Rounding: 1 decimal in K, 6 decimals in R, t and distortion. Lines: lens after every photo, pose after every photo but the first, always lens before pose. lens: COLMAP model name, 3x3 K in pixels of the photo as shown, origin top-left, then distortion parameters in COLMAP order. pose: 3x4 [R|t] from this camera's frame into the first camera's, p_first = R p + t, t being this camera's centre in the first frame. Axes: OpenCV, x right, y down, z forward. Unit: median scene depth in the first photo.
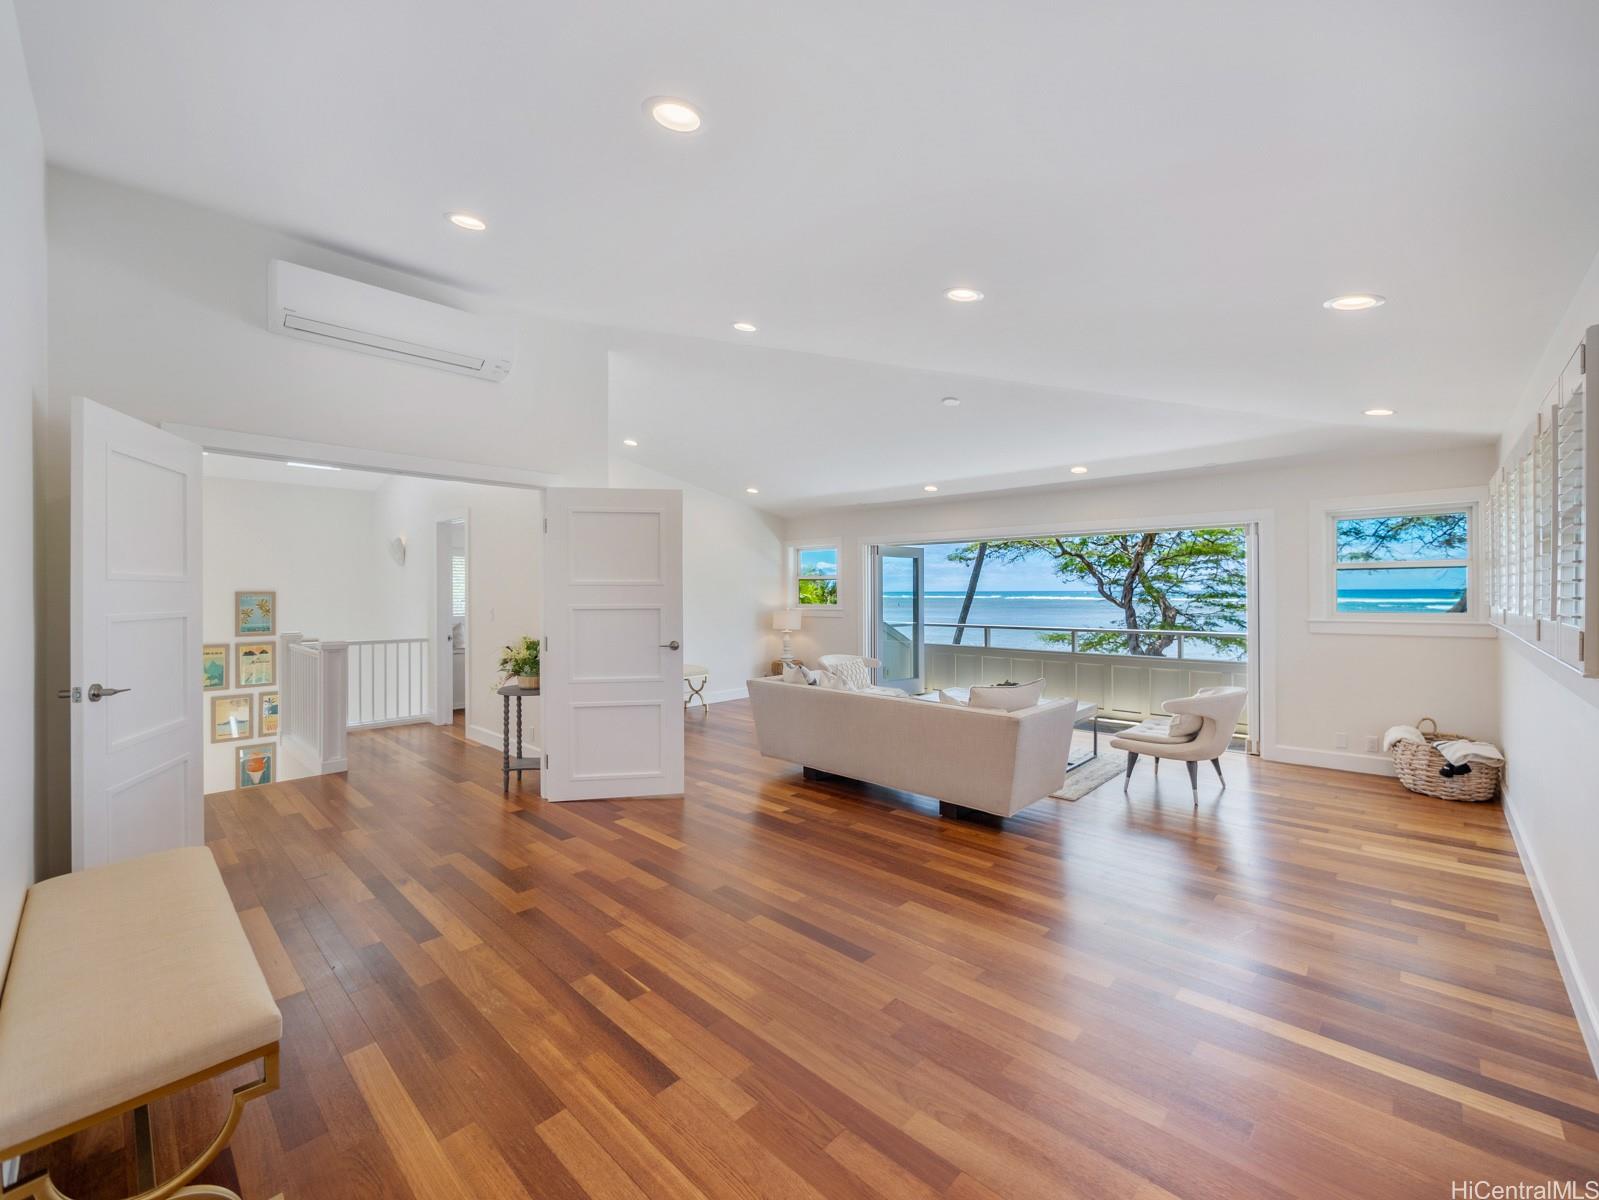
lens RADIAL K [[655.8, 0, 794.8], [0, 655.8, 600.5], [0, 0, 1]] dist [0.000337, 0.000078]
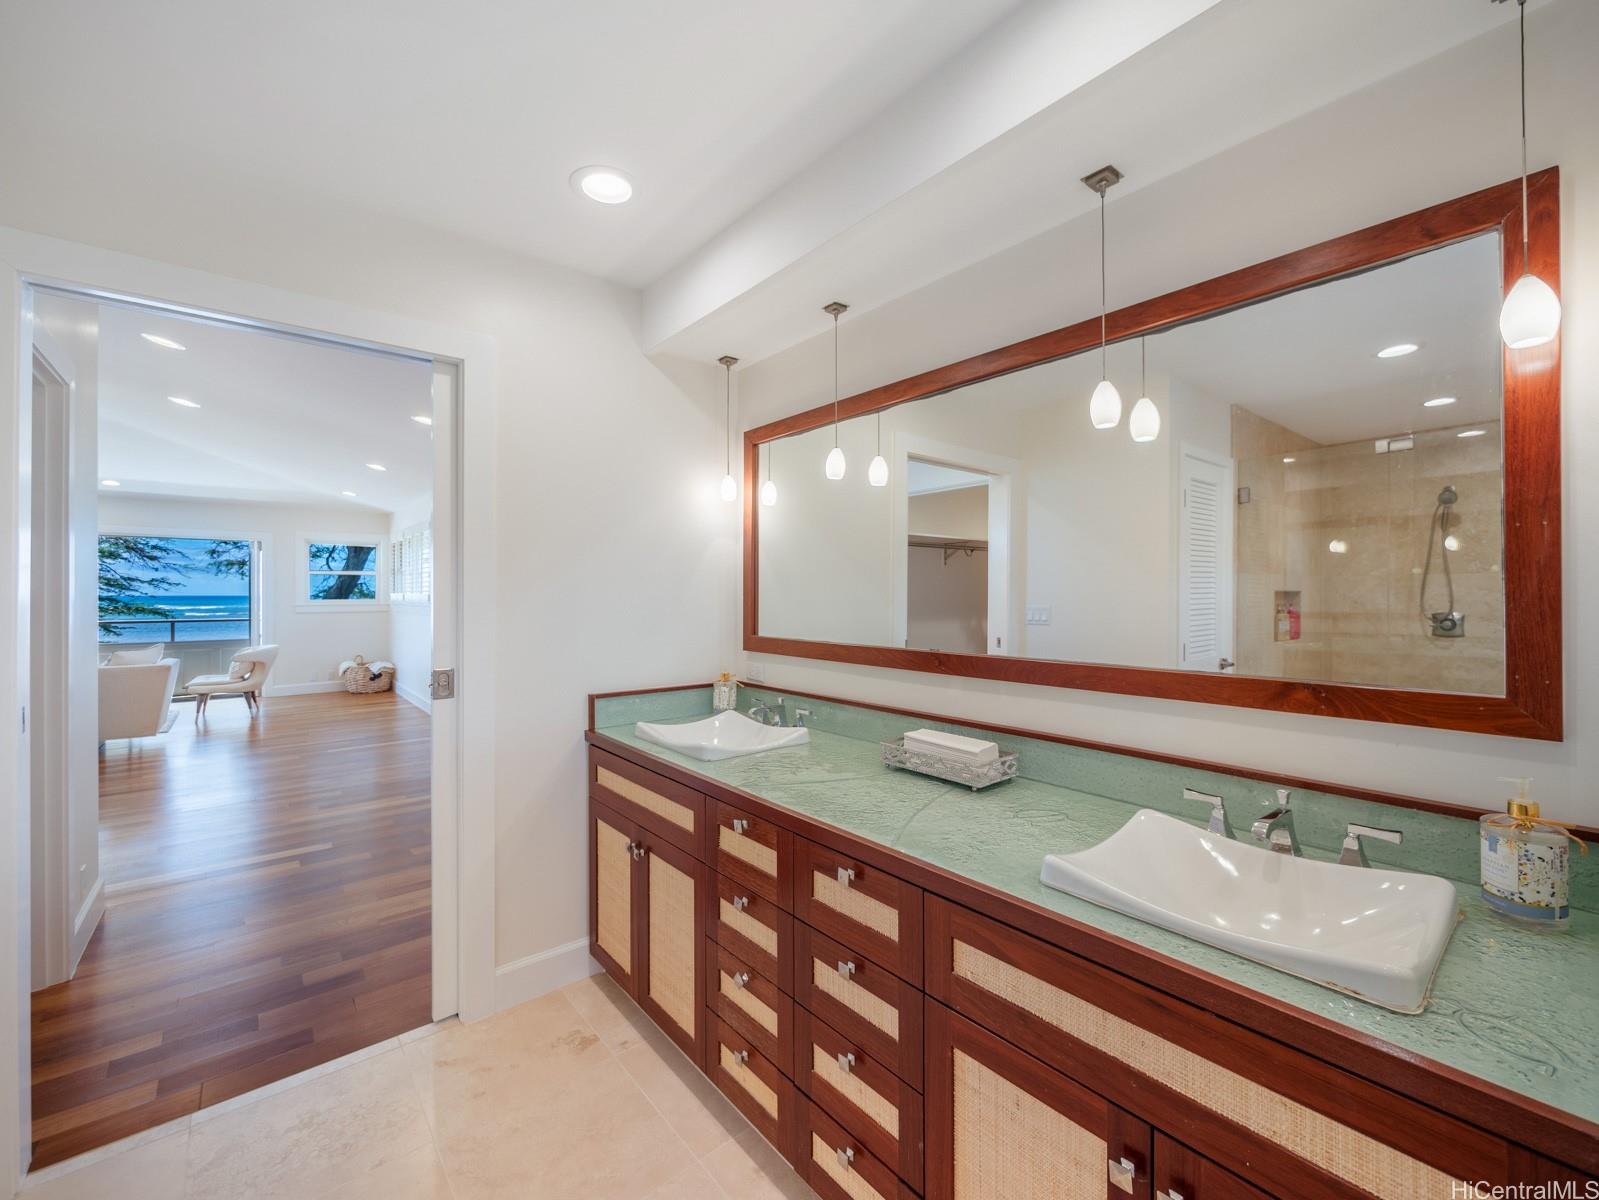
lens RADIAL K [[655.8, 0, 794.8], [0, 655.8, 601.1], [0, 0, 1]] dist [0.000337, 0.000078]
pose [[0.116860, 0.001179, 0.993148, -0.805342], [0.008094, 0.999965, -0.002140, 0.041241], [-0.993115, 0.008289, 0.116846, -0.489854]]
